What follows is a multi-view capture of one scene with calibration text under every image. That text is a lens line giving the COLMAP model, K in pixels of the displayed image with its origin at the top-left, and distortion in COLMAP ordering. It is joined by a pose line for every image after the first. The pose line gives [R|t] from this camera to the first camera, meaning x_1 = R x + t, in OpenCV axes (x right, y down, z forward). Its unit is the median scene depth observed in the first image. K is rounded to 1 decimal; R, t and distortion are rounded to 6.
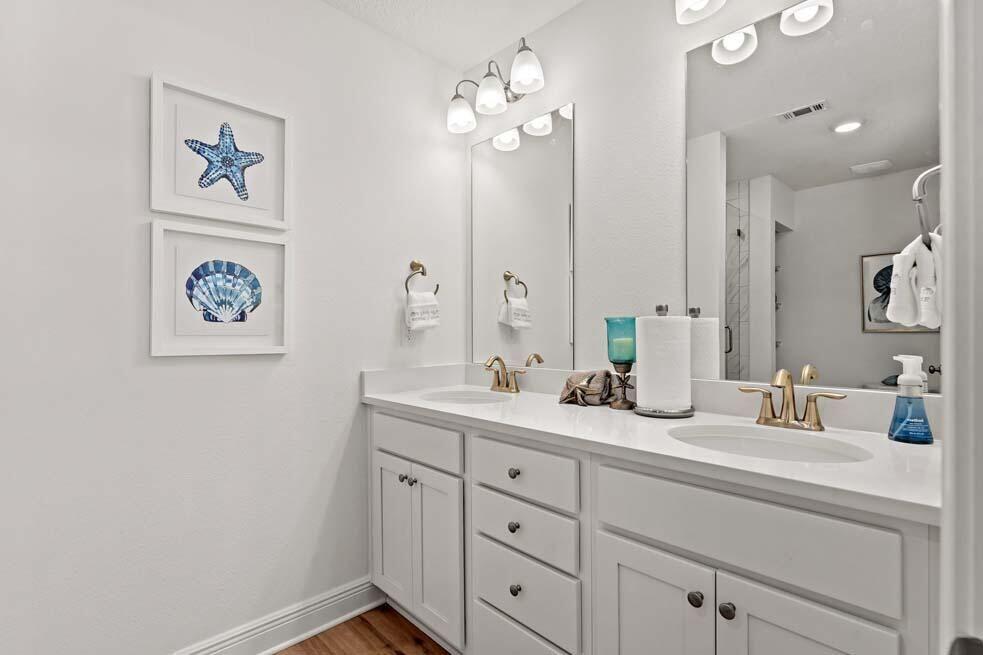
lens RADIAL K [[467.7, 0, 488.0], [0, 467.7, 324.3], [0, 0, 1]] dist [0.003062, 0.000099]
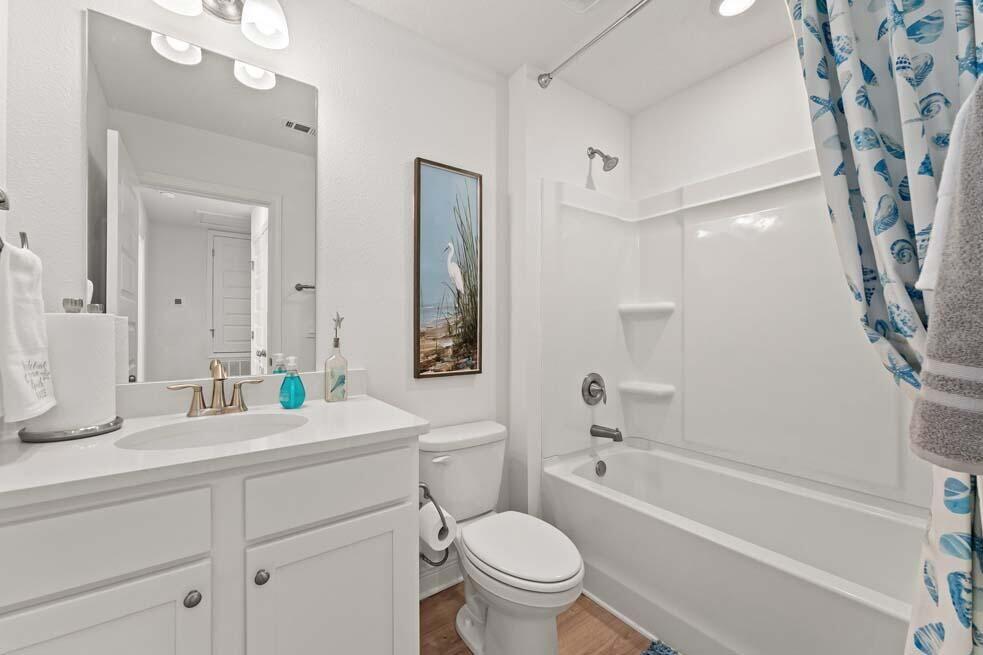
lens RADIAL K [[391.9, 0, 485.7], [0, 391.9, 332.6], [0, 0, 1]] dist [0.000111, -0.000309]
pose [[0.156111, -0.005286, 0.987725, -0.495184], [-0.014385, 0.999867, 0.007624, 0.006937], [-0.987635, -0.015398, 0.156015, 0.485852]]
